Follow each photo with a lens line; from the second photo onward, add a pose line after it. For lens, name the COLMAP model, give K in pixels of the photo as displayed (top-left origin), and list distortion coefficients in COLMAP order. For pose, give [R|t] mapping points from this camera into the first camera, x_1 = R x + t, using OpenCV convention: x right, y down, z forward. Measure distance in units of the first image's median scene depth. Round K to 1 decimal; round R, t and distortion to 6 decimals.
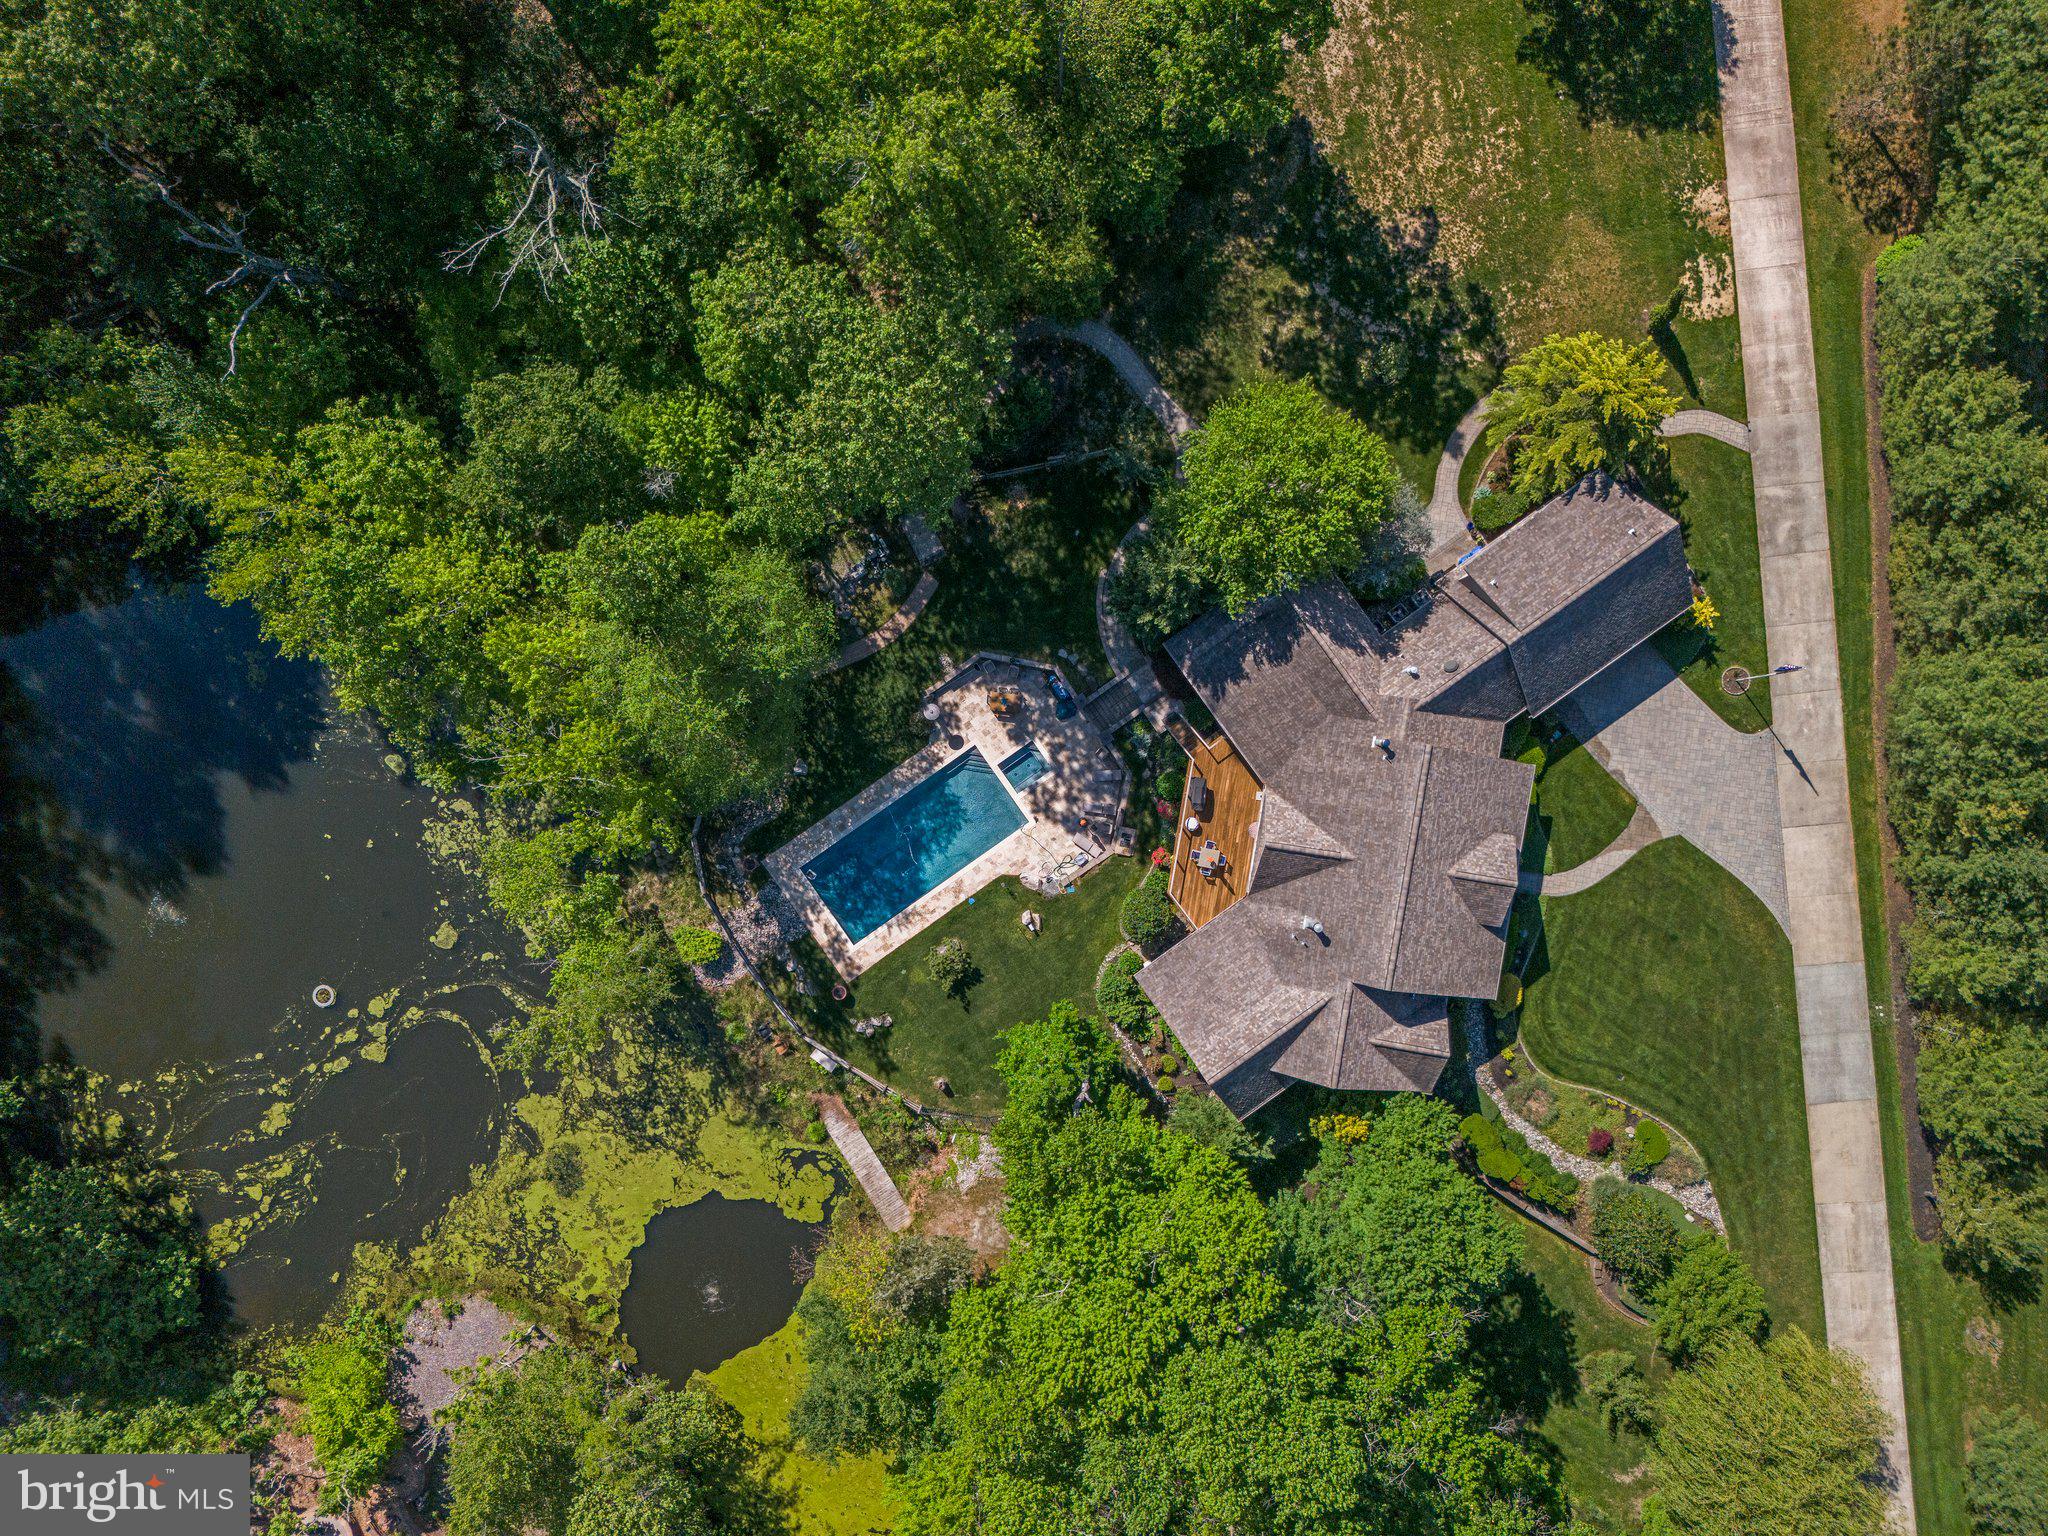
lens RADIAL K [[1507.1, 0, 1008.8], [0, 1507.1, 782.1], [0, 0, 1]] dist [0.037883, -0.000353]
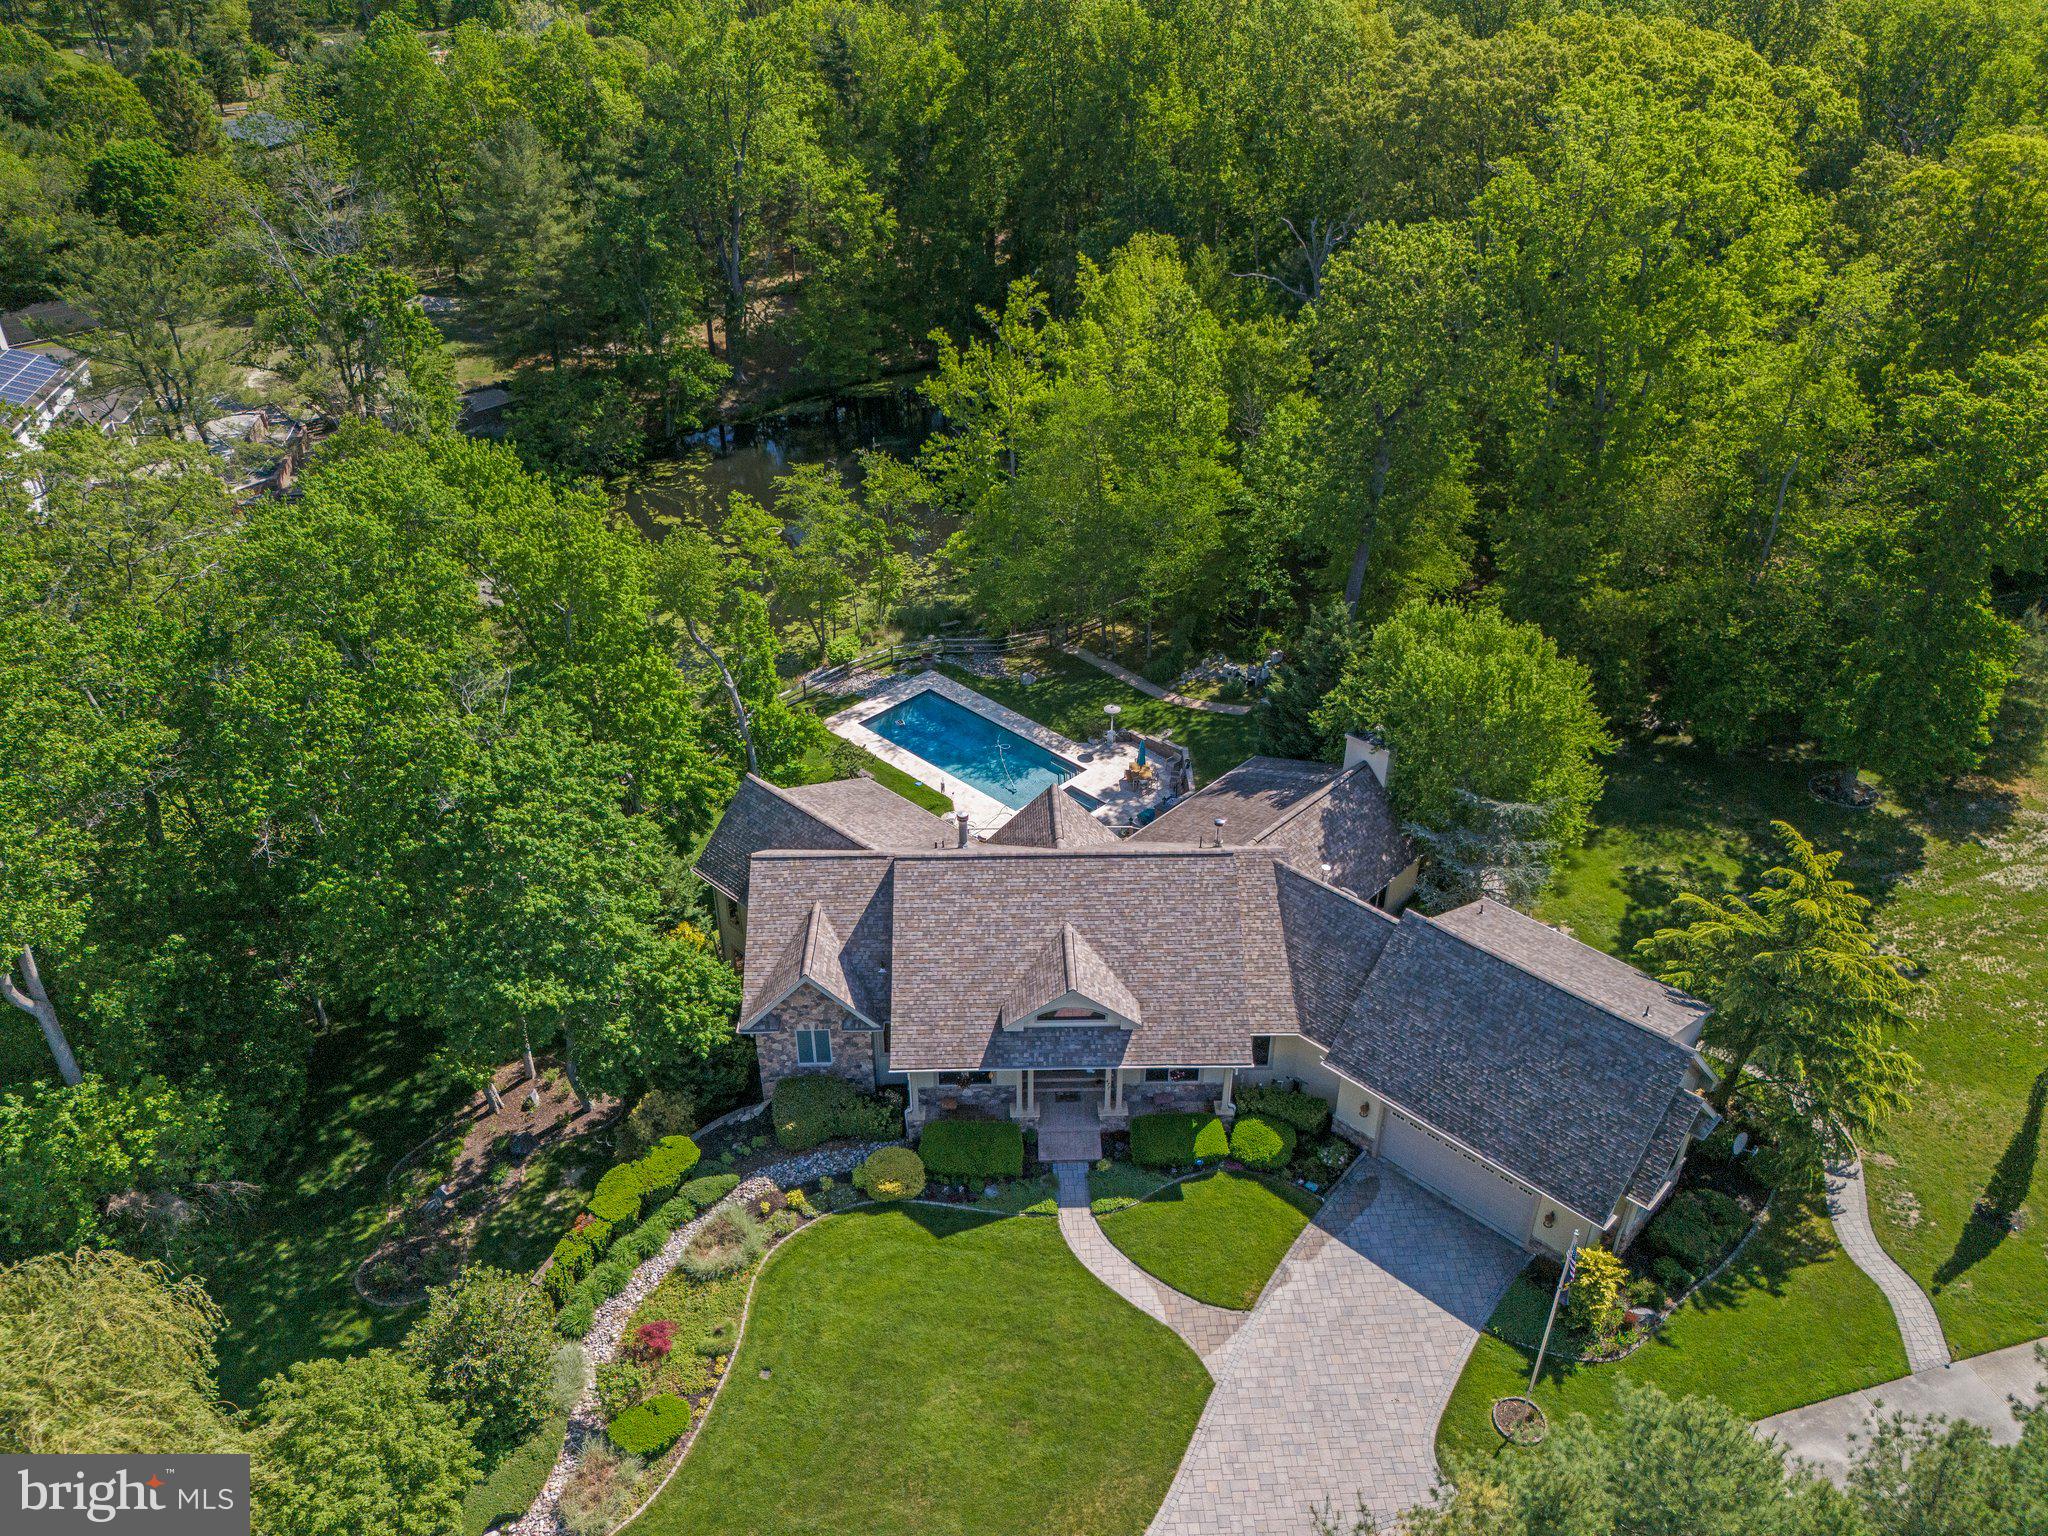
lens RADIAL K [[1507.1, 0, 1008.8], [0, 1507.1, 782.1], [0, 0, 1]] dist [0.037883, -0.000353]
pose [[0.180255, 0.572562, -0.799800, 0.710931], [-0.983415, 0.088310, -0.158418, 0.169600], [-0.020074, 0.815091, 0.578984, 0.475072]]
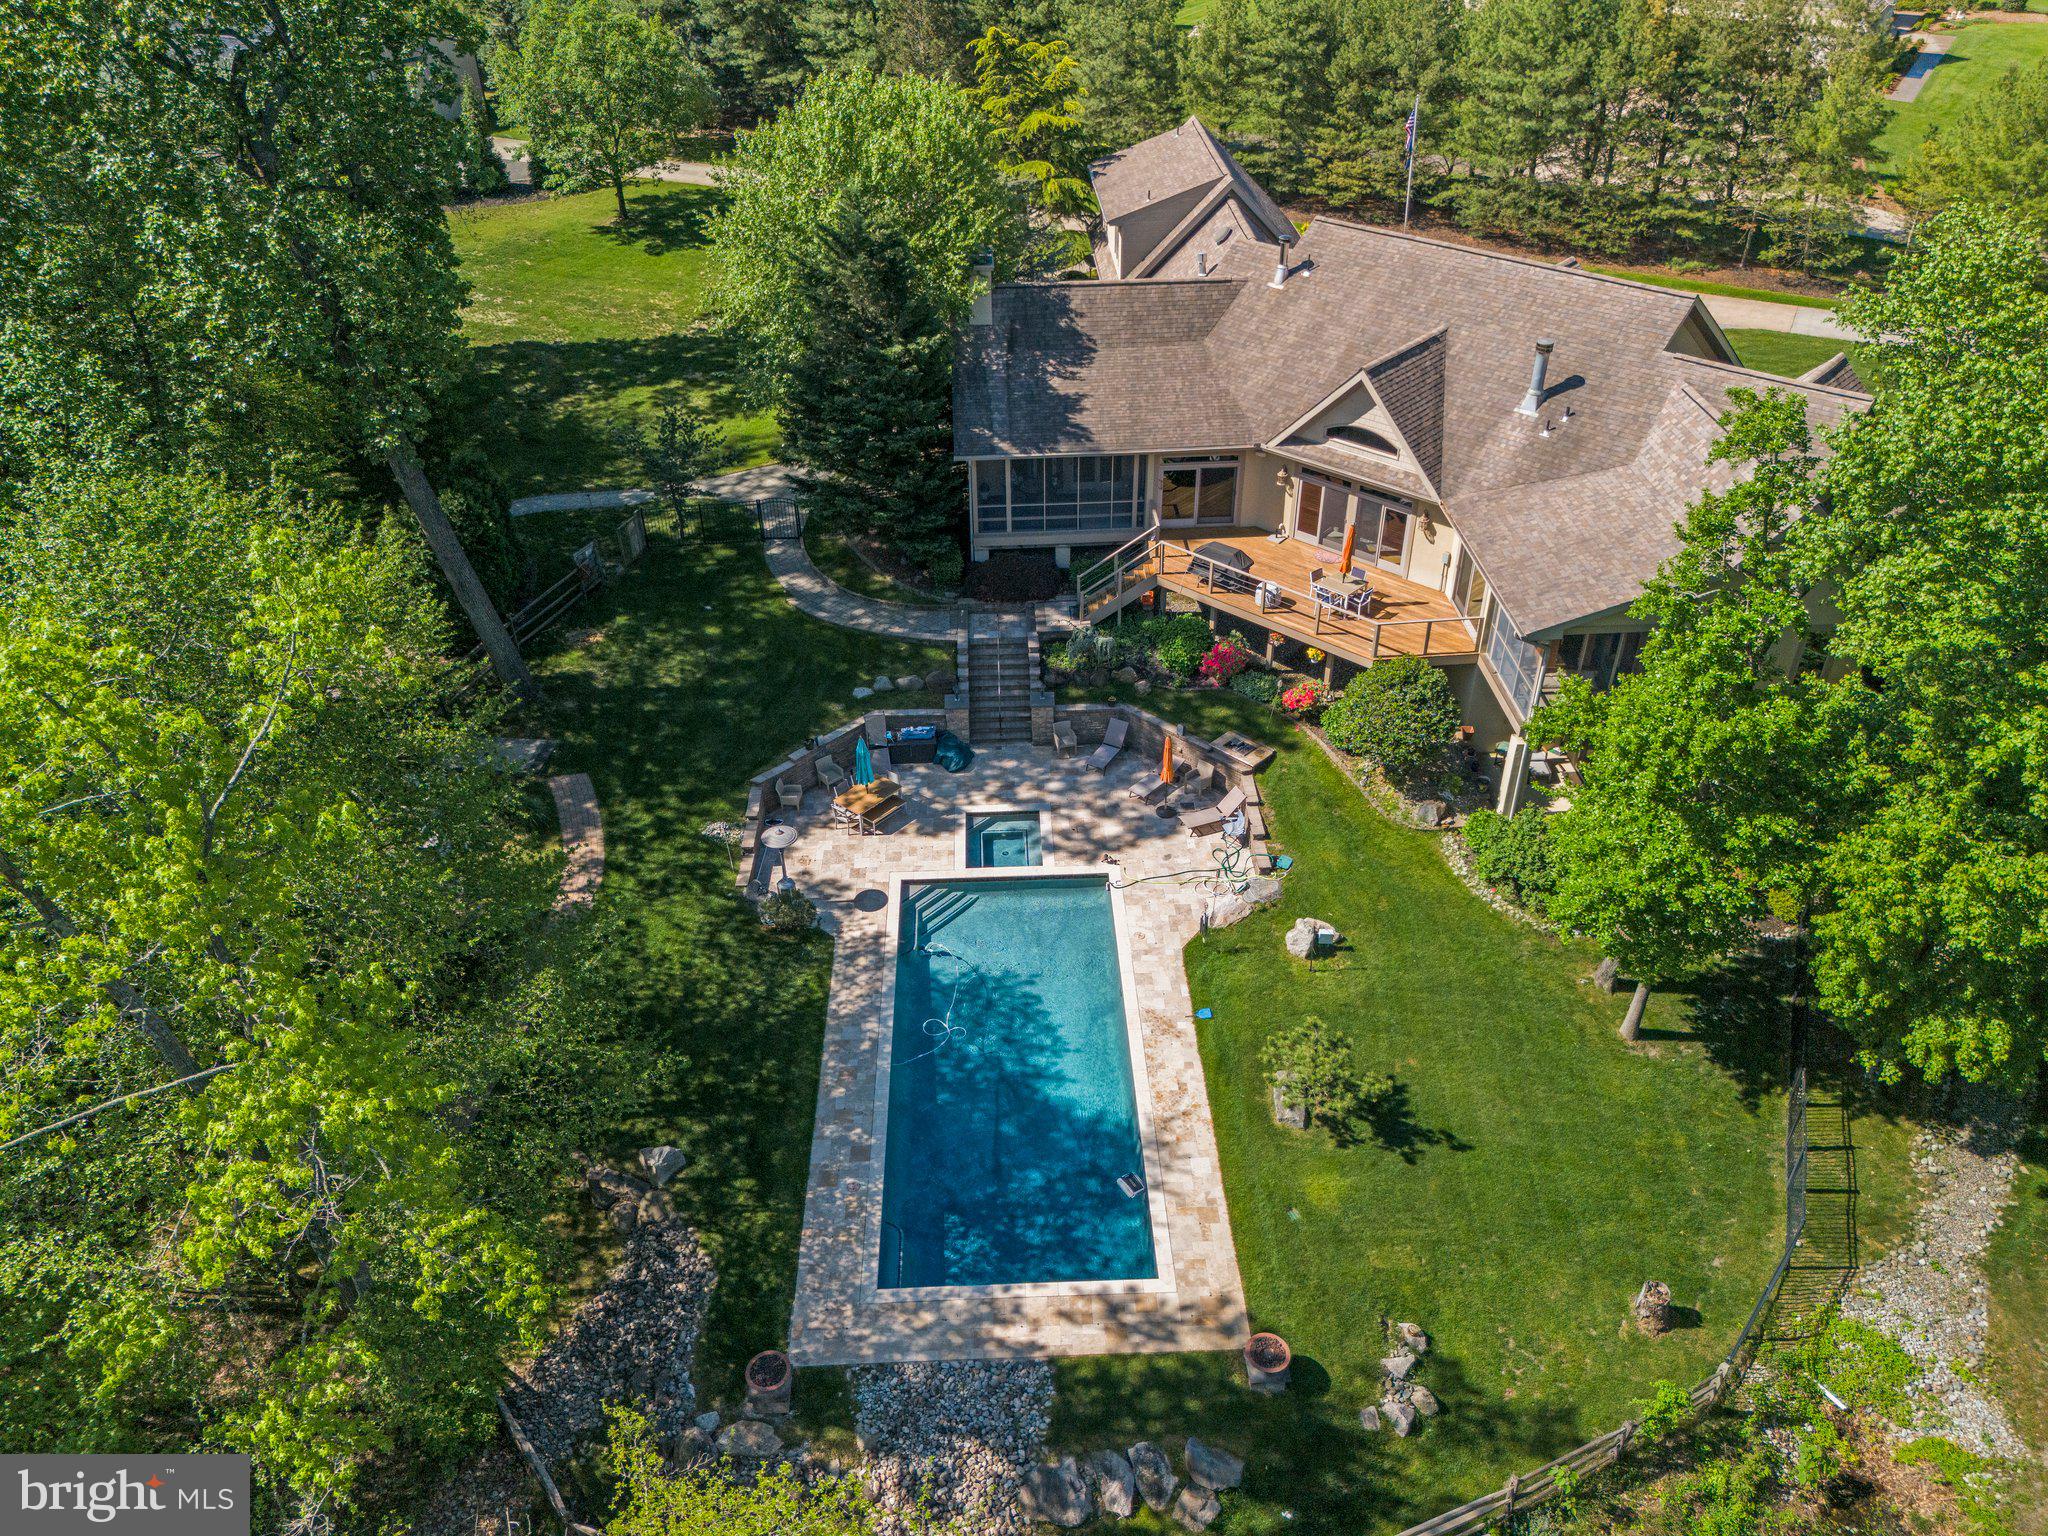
lens RADIAL K [[1507.1, 0, 1008.8], [0, 1507.1, 782.1], [0, 0, 1]] dist [0.037883, -0.000353]
pose [[0.553489, -0.465174, 0.690842, -0.304949], [0.832809, 0.300289, -0.465033, 0.205842], [0.008869, 0.832730, 0.553608, 0.724617]]
